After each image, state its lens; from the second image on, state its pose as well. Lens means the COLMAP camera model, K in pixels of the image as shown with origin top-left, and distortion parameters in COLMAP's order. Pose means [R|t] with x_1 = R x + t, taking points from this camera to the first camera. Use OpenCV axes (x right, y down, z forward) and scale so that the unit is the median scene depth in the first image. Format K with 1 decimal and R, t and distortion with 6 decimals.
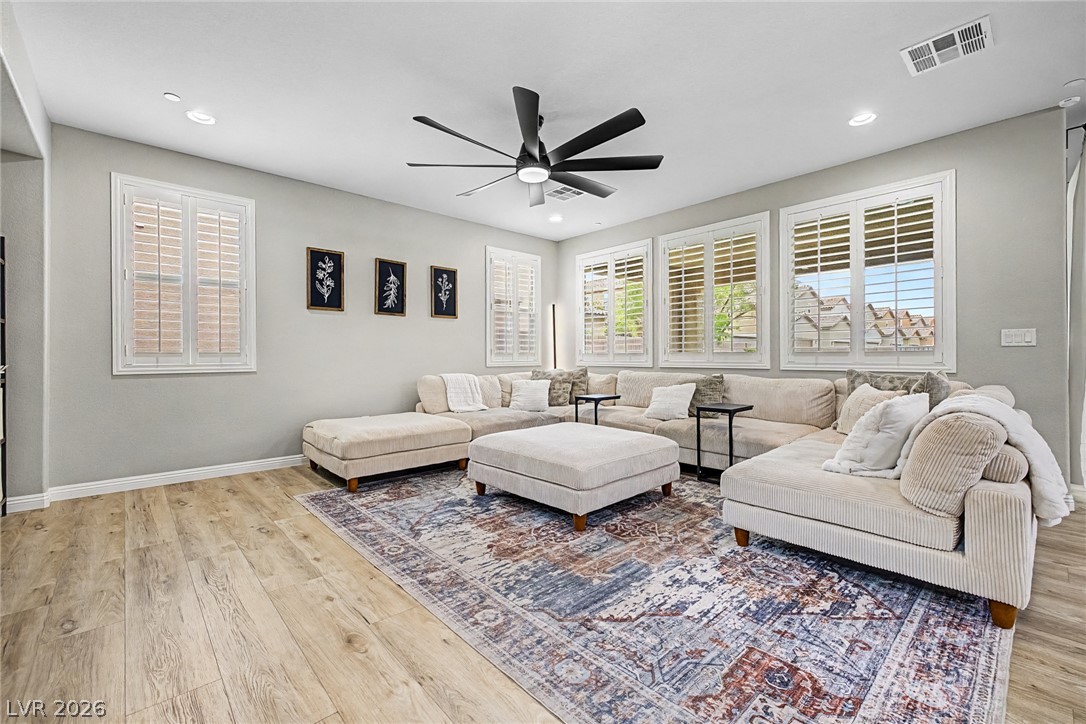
lens RADIAL K [[457.2, 0, 536.3], [0, 457.2, 355.9], [0, 0, 1]] dist [0.006001, -0.000193]
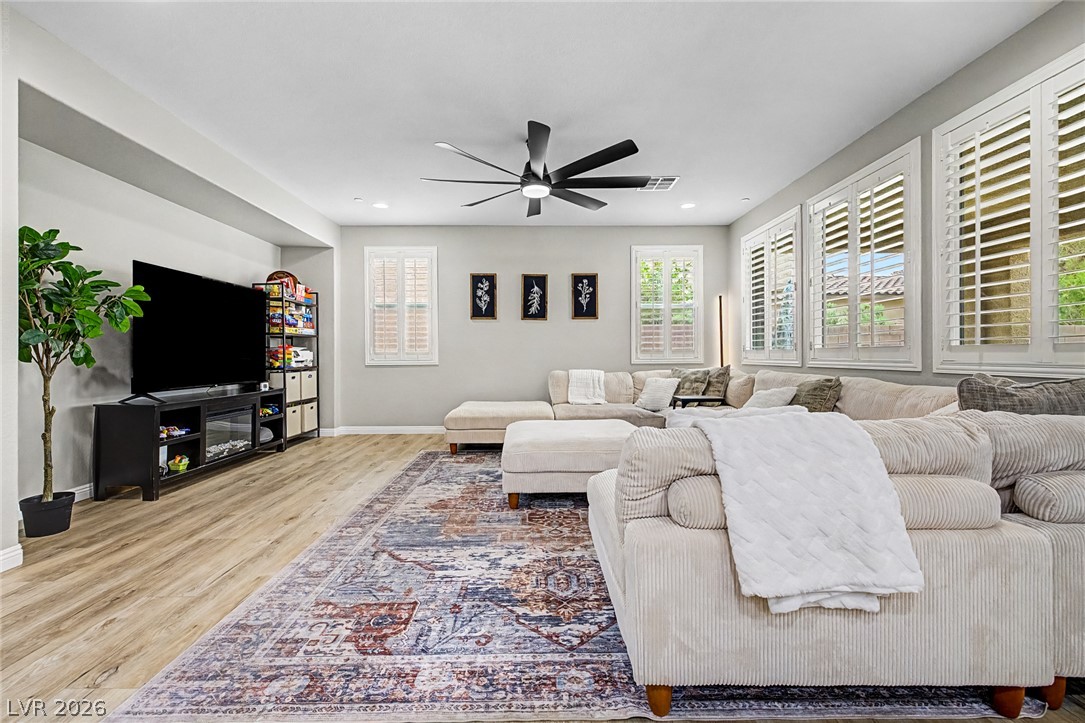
lens RADIAL K [[453.0, 0, 538.2], [0, 453.0, 356.5], [0, 0, 1]] dist [-0.000078, -0.000202]
pose [[0.749827, 0.000658, -0.661634, 0.534033], [0.003752, 0.999979, 0.005246, 0.001355], [0.661624, -0.006416, 0.749809, 0.125556]]
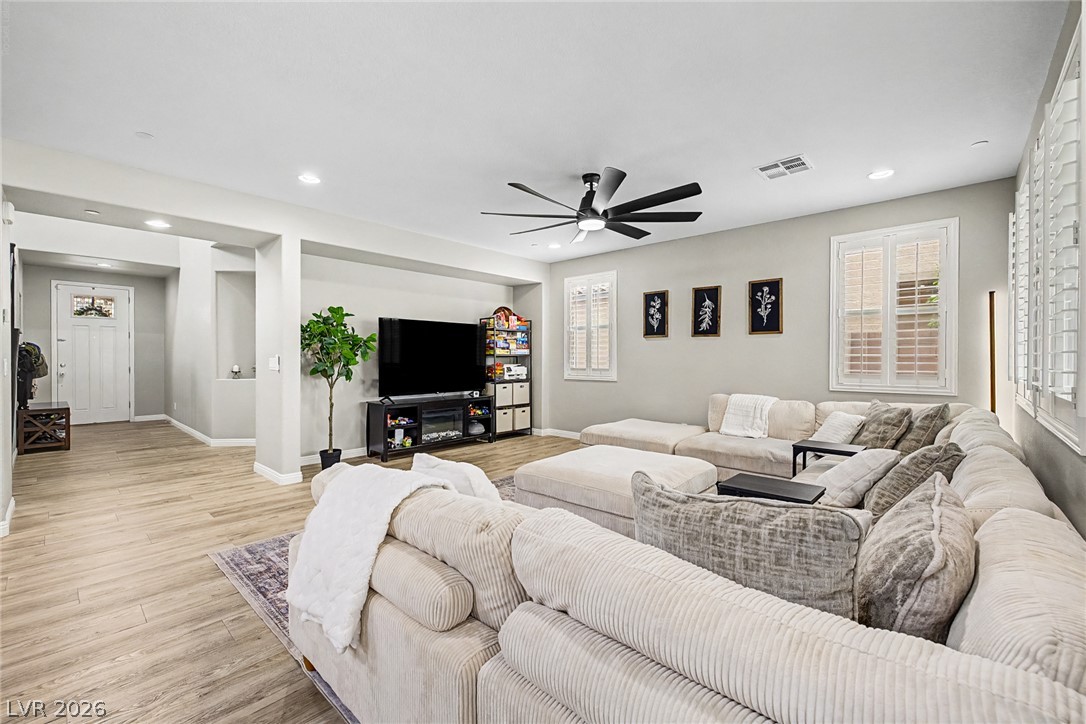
lens RADIAL K [[447.4, 0, 536.8], [0, 447.4, 362.9], [0, 0, 1]] dist [0.001029, -0.000214]
pose [[0.085876, 0.014737, -0.996197, 0.807462], [0.000575, 0.999890, 0.014841, -0.046584], [0.996306, -0.001847, 0.085858, 0.560432]]
